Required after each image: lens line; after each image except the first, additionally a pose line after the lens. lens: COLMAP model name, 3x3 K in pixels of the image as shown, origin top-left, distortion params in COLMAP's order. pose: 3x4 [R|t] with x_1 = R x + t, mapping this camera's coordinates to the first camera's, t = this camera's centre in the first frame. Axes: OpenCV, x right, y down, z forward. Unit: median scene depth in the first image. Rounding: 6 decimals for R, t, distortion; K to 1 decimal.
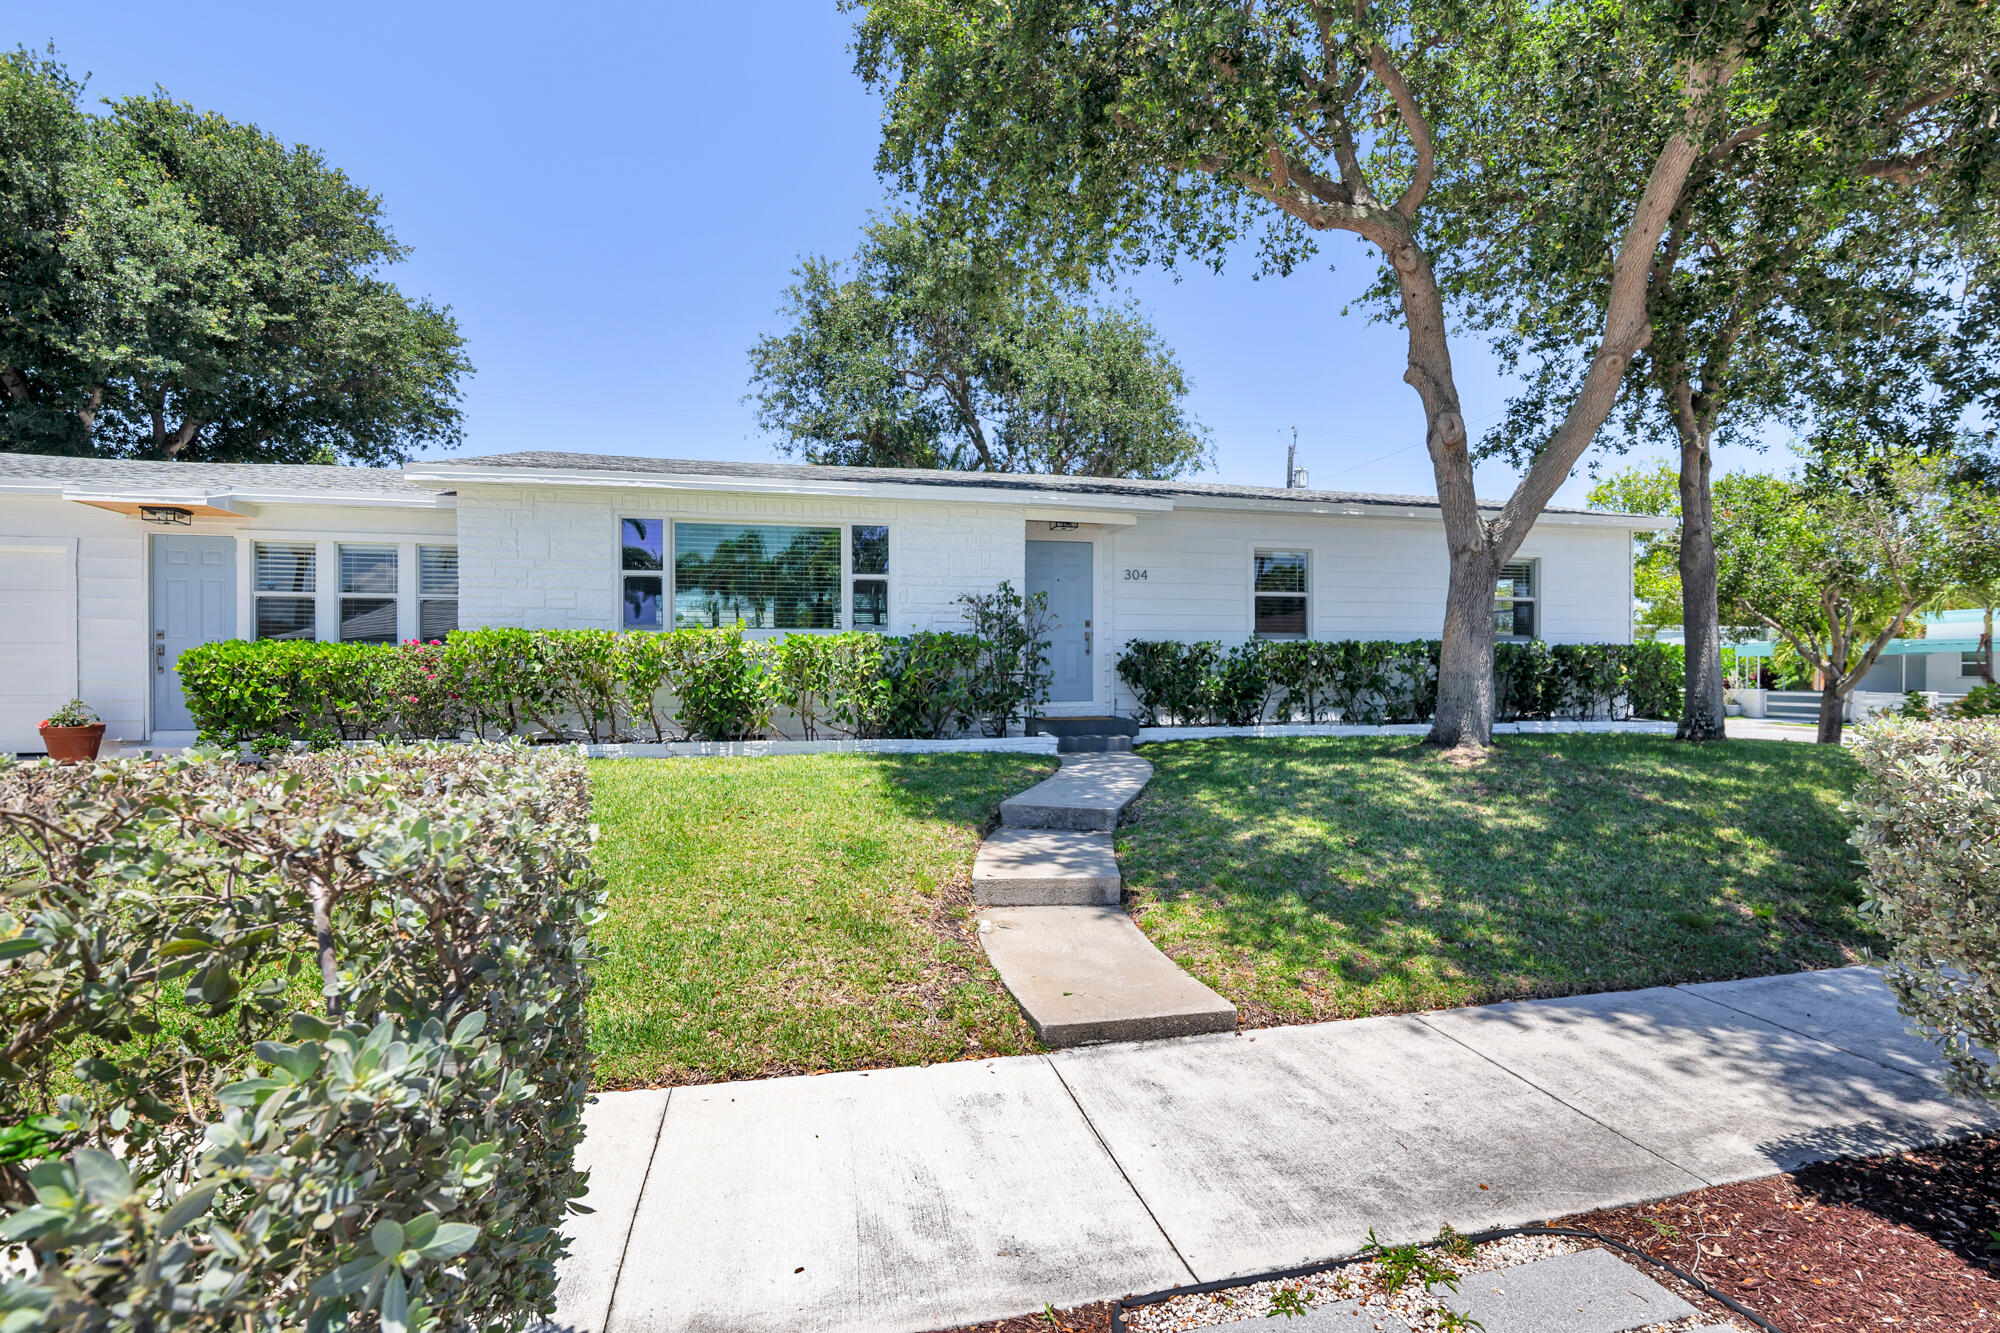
lens RADIAL K [[917.7, 0, 997.4], [0, 917.7, 660.3], [0, 0, 1]] dist [-0.014868, -0.000273]
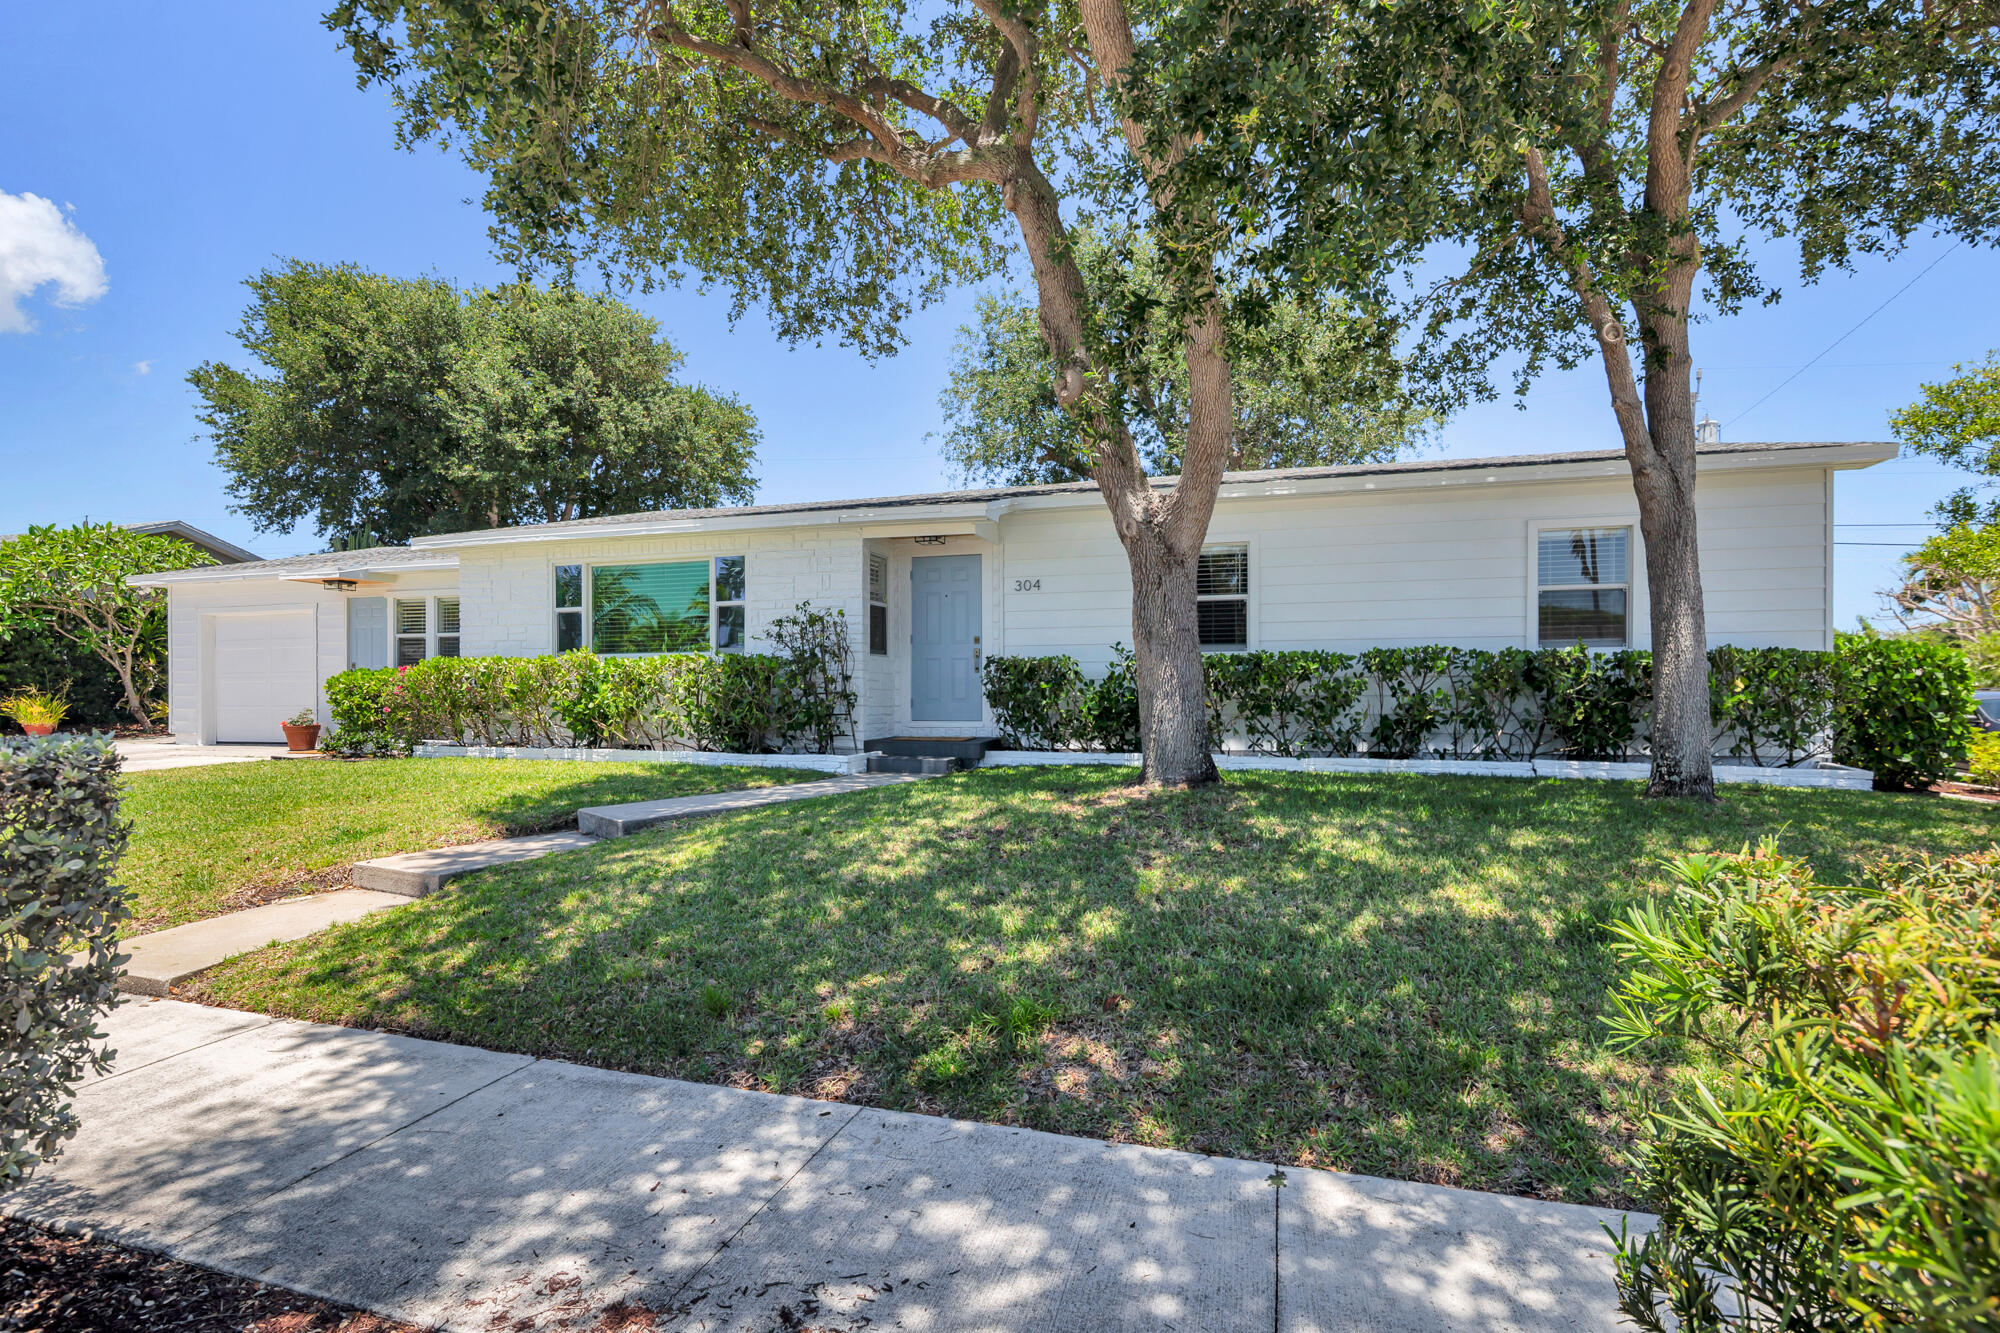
lens RADIAL K [[917.7, 0, 995.5], [0, 917.7, 686.9], [0, 0, 1]] dist [-0.014868, -0.000273]
pose [[0.862181, -0.002166, -0.506596, 0.774111], [0.005625, 0.999970, 0.005298, 0.005269], [0.506569, -0.007418, 0.862167, 0.243328]]
